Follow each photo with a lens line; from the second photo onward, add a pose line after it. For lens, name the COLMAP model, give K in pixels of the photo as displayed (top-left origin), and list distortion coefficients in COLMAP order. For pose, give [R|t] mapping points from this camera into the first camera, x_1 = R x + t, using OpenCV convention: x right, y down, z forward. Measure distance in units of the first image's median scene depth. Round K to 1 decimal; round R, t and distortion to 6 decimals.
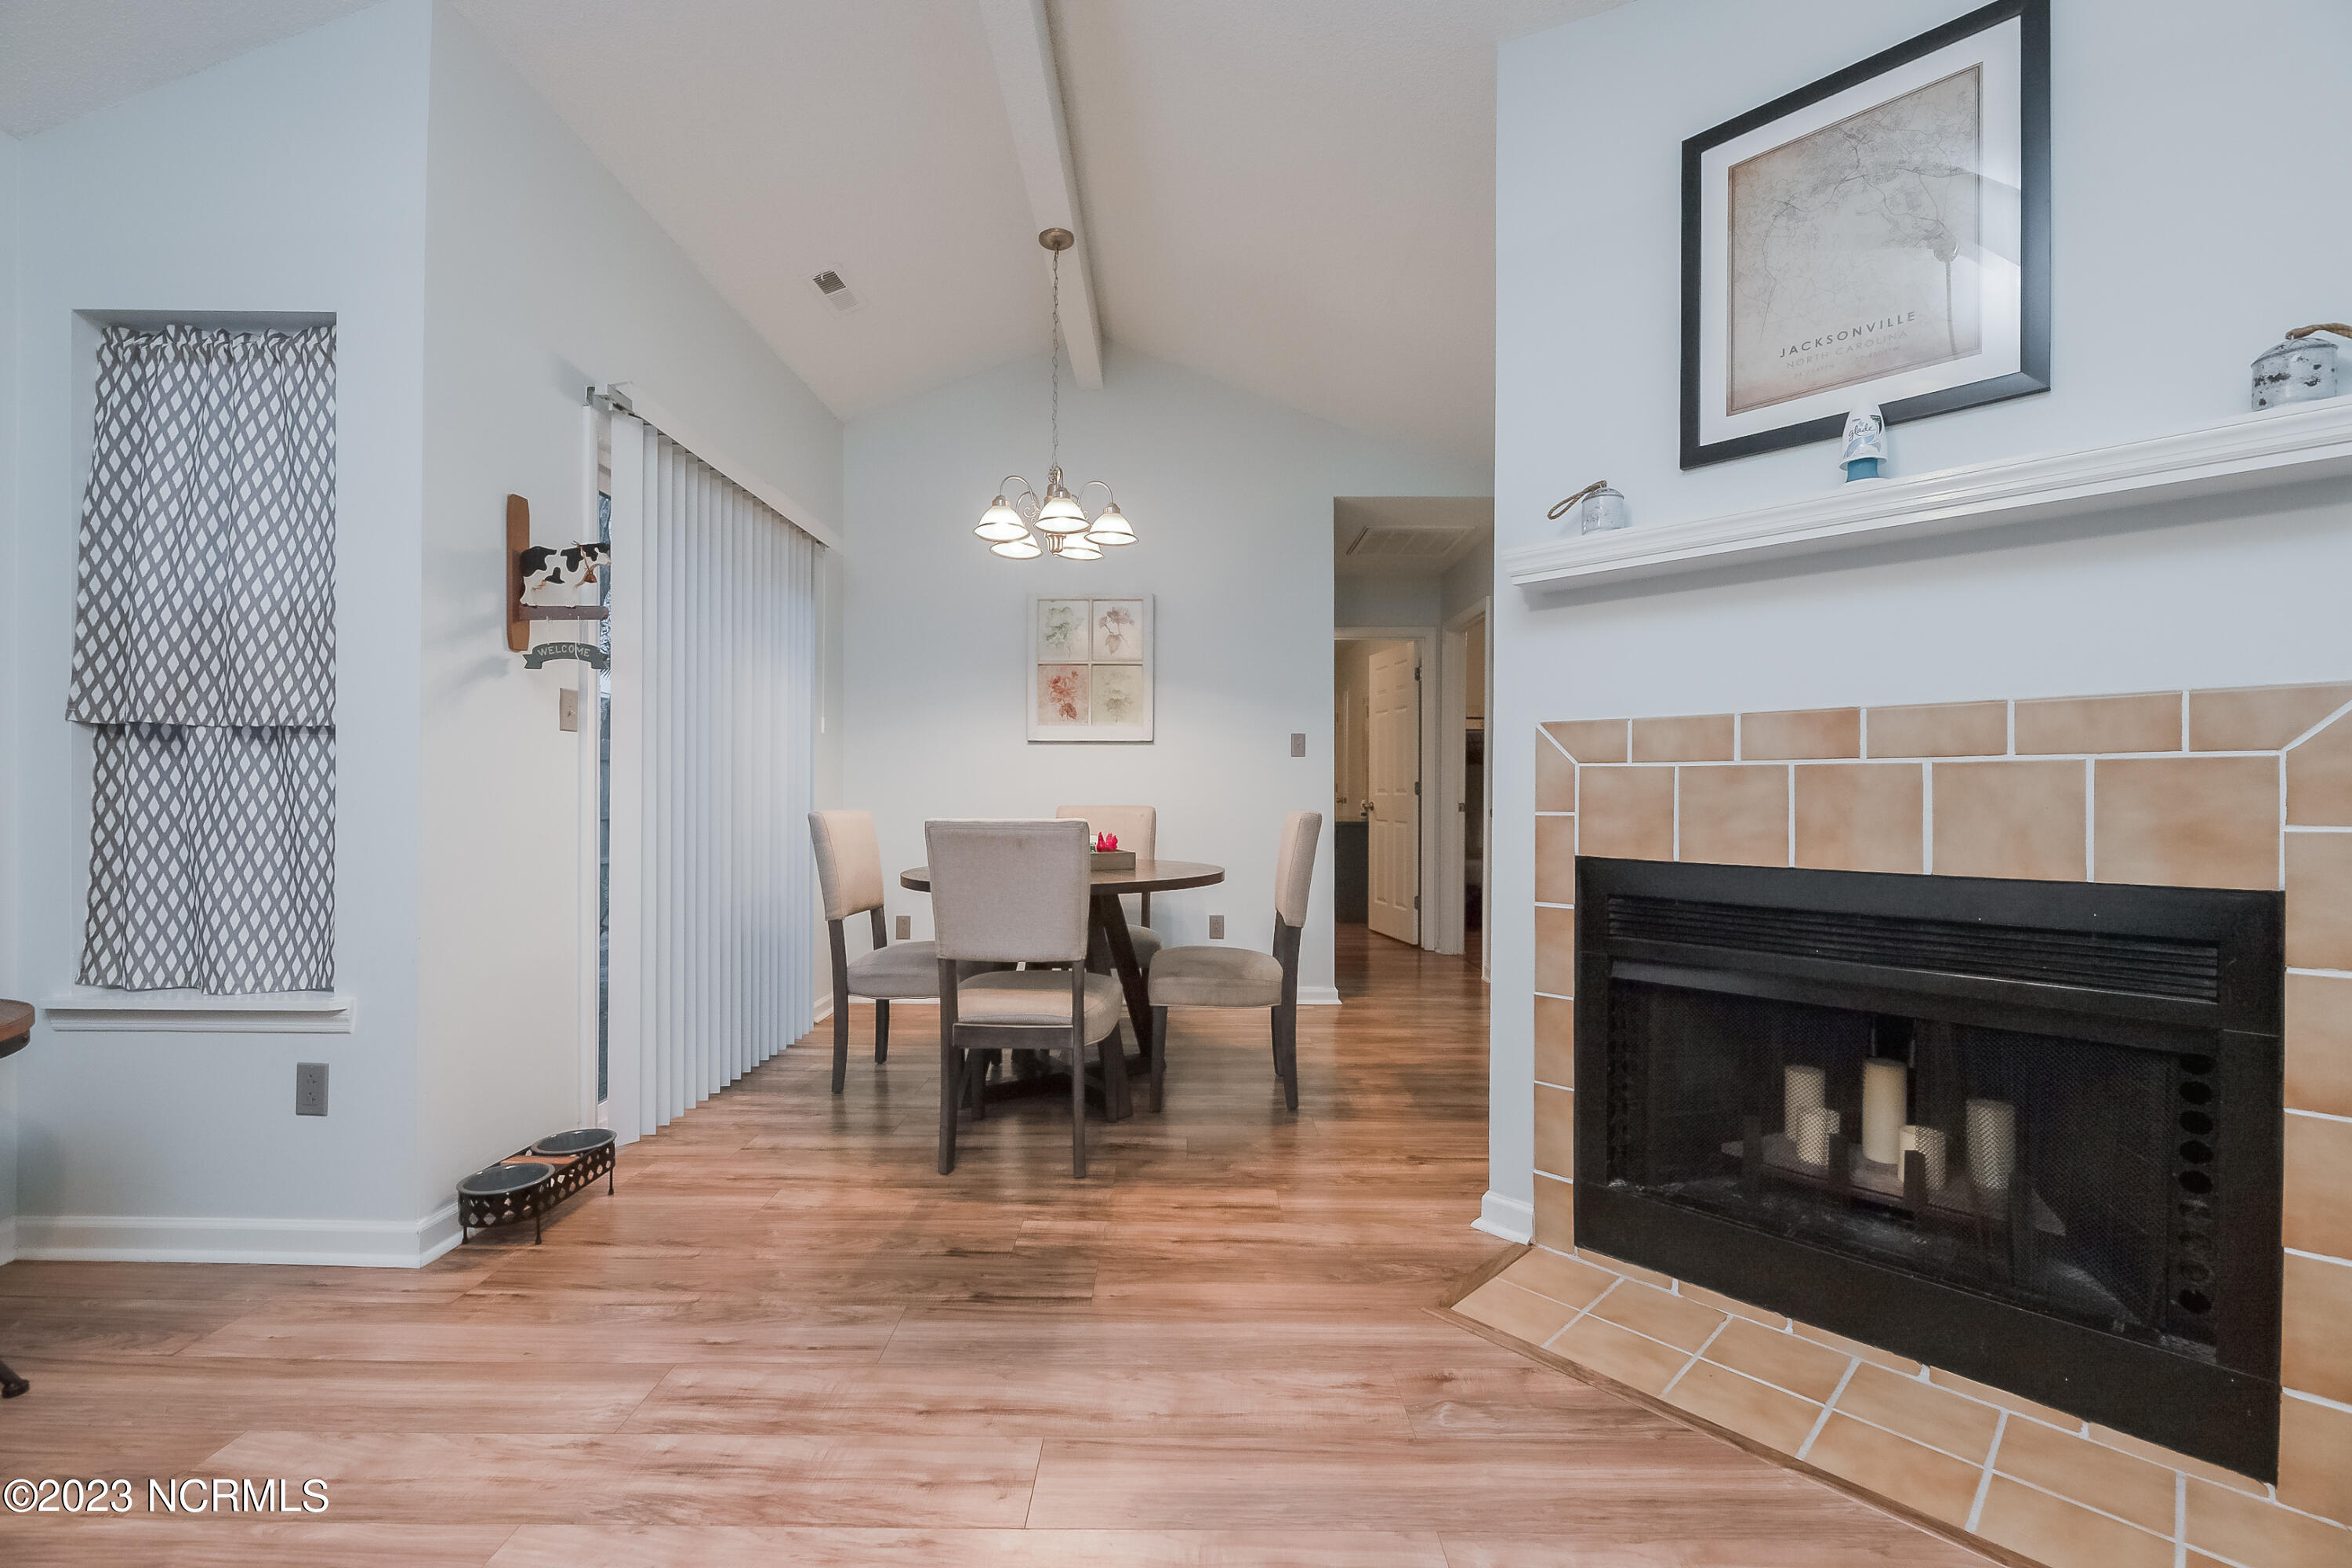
lens RADIAL K [[972.1, 0, 1177.2], [0, 972.1, 795.1], [0, 0, 1]] dist [0.000627, -0.003260]
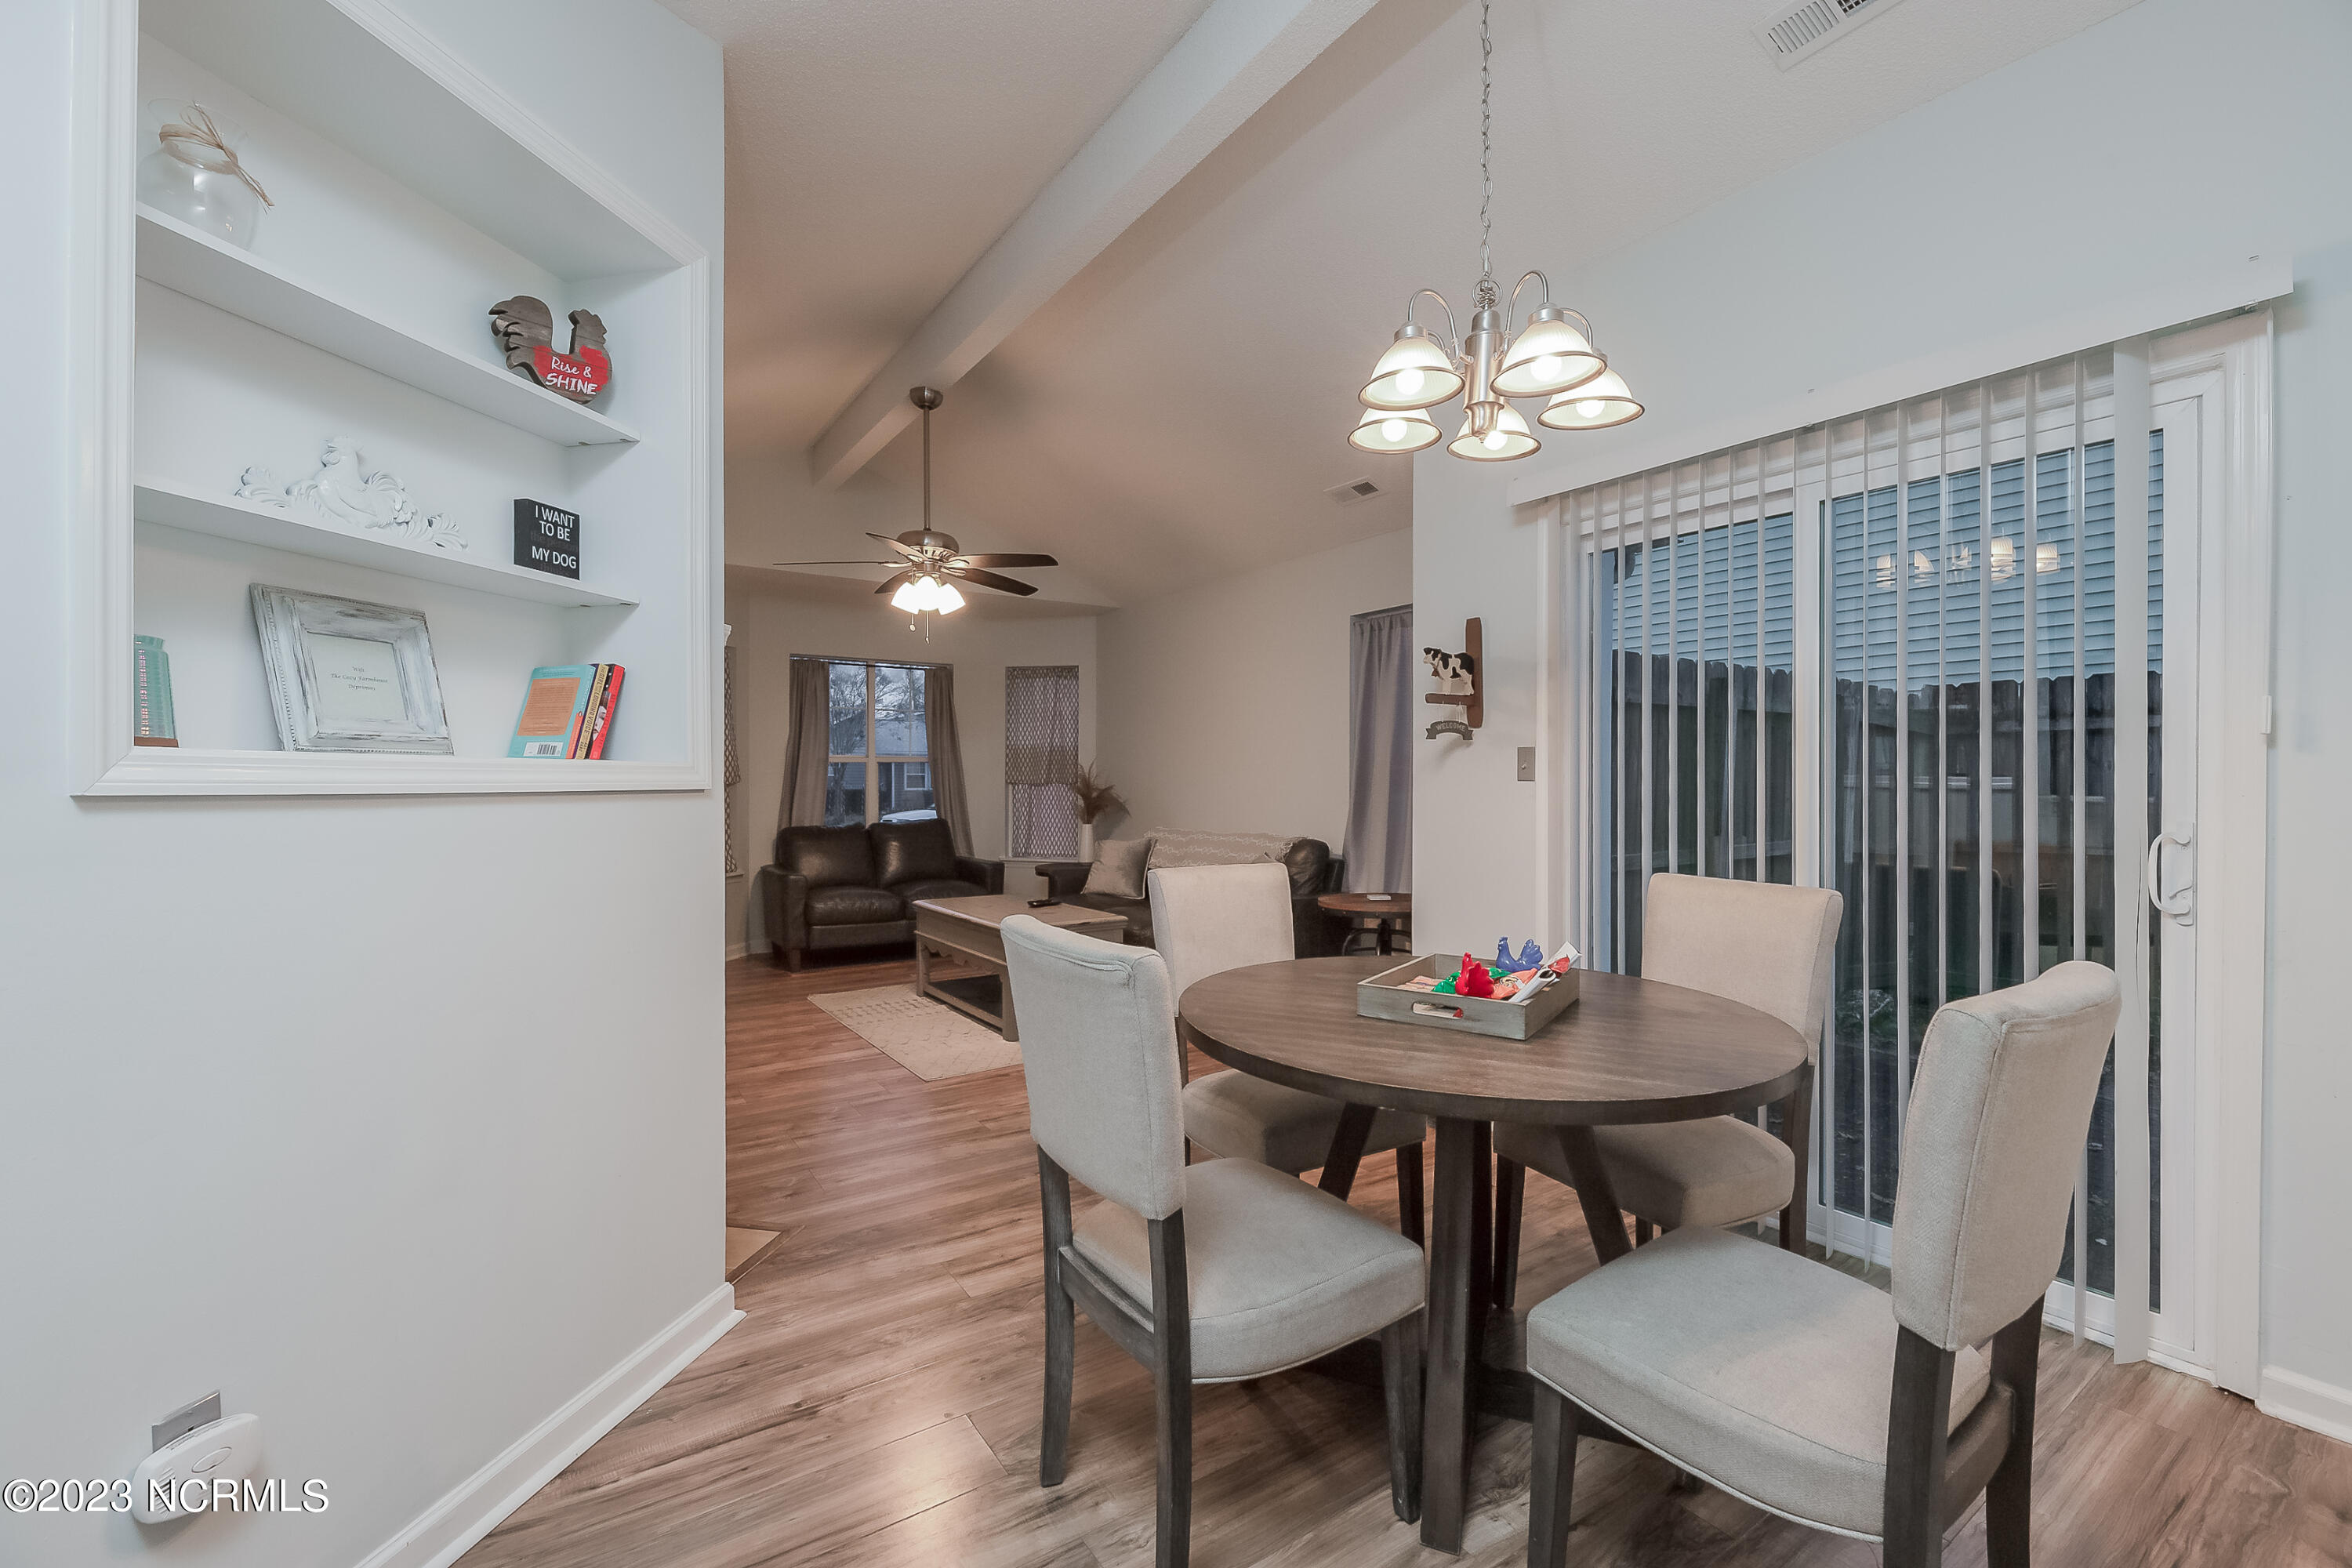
lens RADIAL K [[972.1, 0, 1183.4], [0, 972.1, 779.9], [0, 0, 1]] dist [0.000627, -0.003260]
pose [[-0.821536, -0.004916, -0.570136, 0.521790], [-0.006857, 0.999976, 0.001259, -0.078956], [0.570116, 0.004944, -0.821550, 2.119770]]
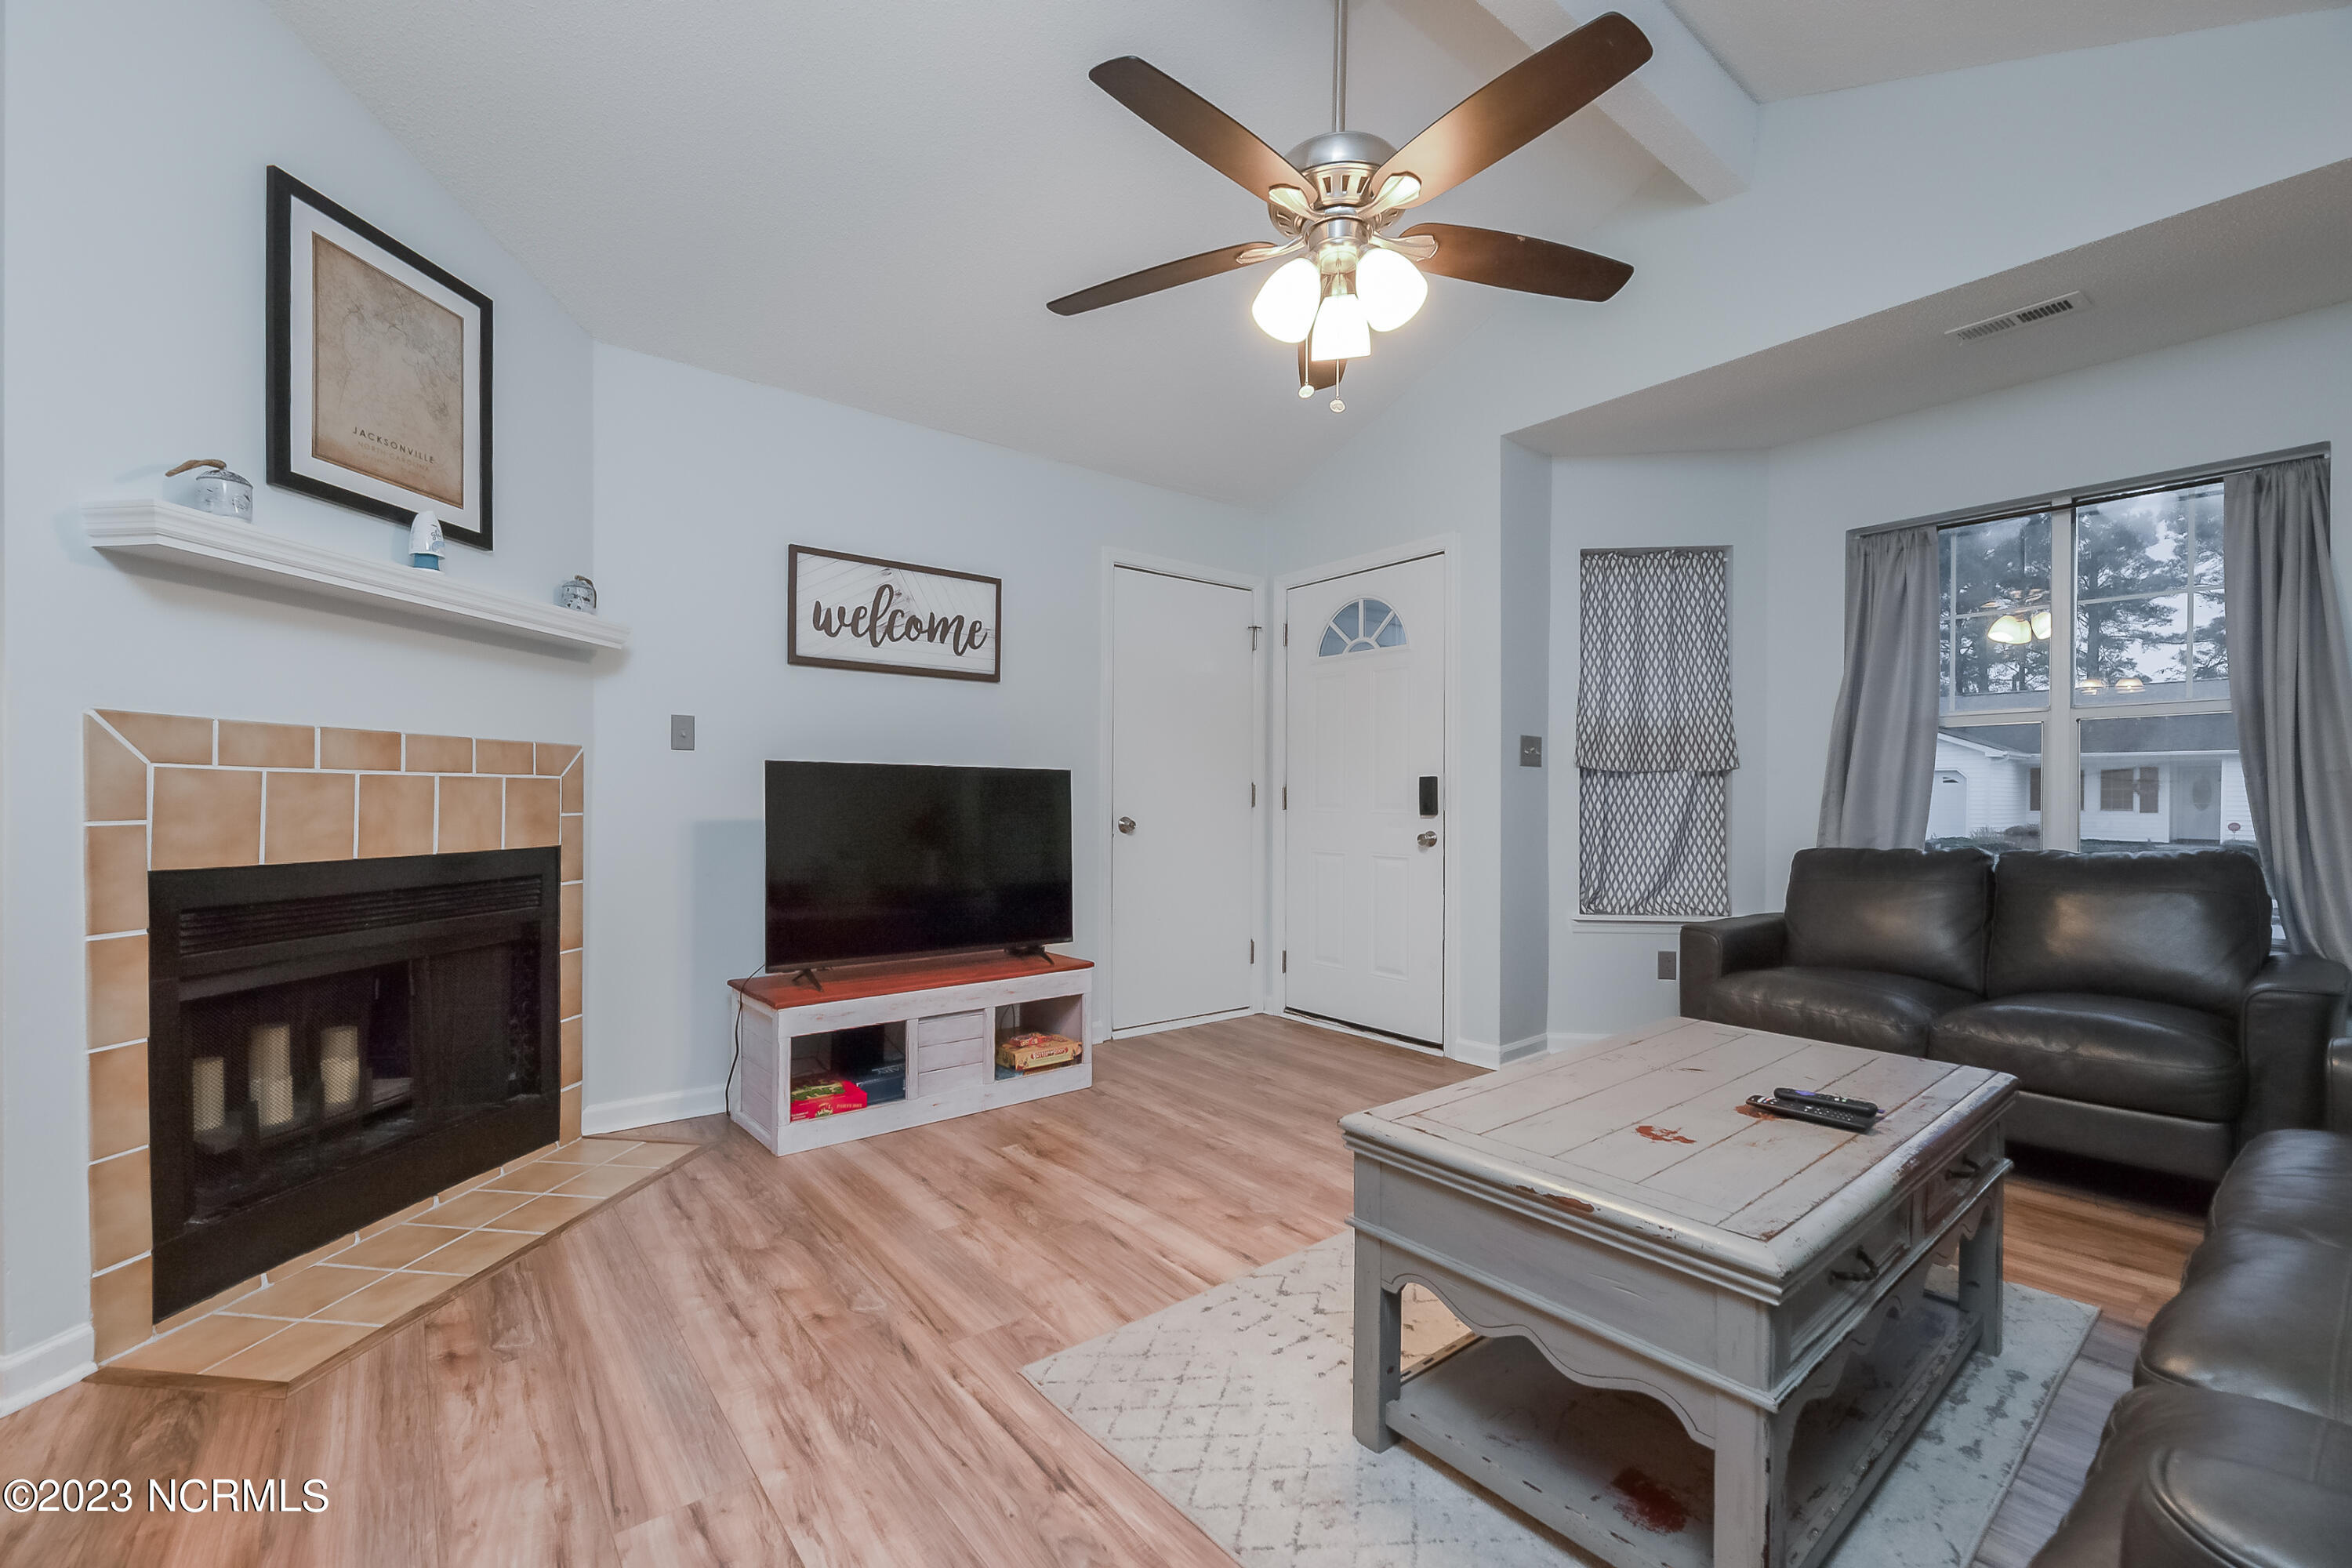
lens RADIAL K [[972.1, 0, 1173.9], [0, 972.1, 805.5], [0, 0, 1]] dist [0.000627, -0.003260]
pose [[-0.626933, -0.011483, 0.778988, -0.803343], [-0.003317, 0.999922, 0.012070, -0.008341], [-0.779066, 0.004983, -0.626922, 0.817904]]
